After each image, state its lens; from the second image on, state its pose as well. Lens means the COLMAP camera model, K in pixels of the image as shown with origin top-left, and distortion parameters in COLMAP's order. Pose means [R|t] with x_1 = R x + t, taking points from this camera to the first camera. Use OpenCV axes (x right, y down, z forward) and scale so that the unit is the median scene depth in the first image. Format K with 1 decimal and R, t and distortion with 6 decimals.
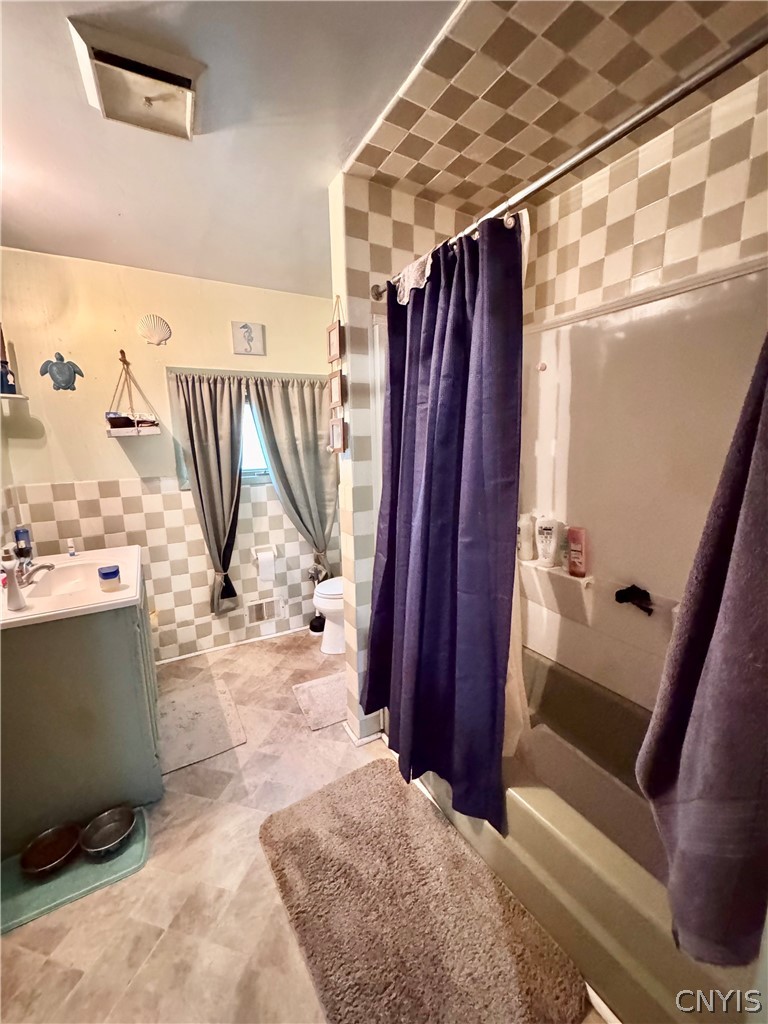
lens RADIAL K [[410.5, 0, 382.0], [0, 410.5, 512.4], [0, 0, 1]] dist [0.000373, 0.000015]
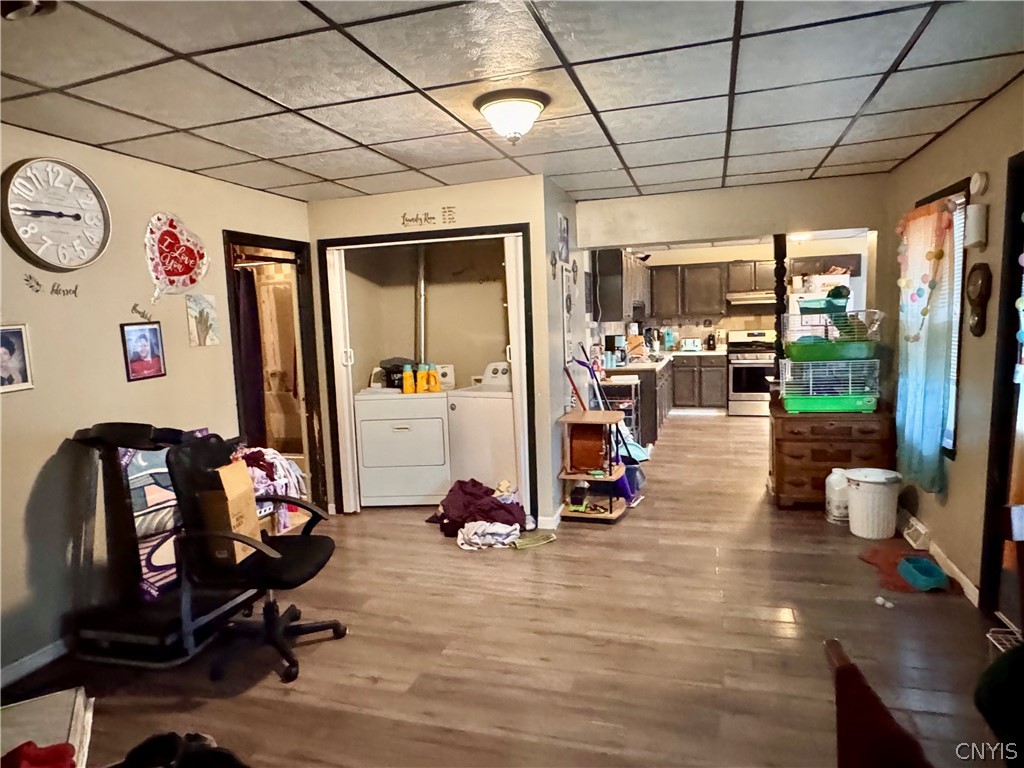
lens RADIAL K [[647.0, 0, 512.3], [0, 647.0, 386.7], [0, 0, 1]] dist [-0.000485, -0.000006]
pose [[0.739162, -0.077056, 0.669105, -0.995076], [0.136440, 0.989968, -0.036718, 0.409883], [-0.659563, 0.118434, 0.742260, -2.450519]]
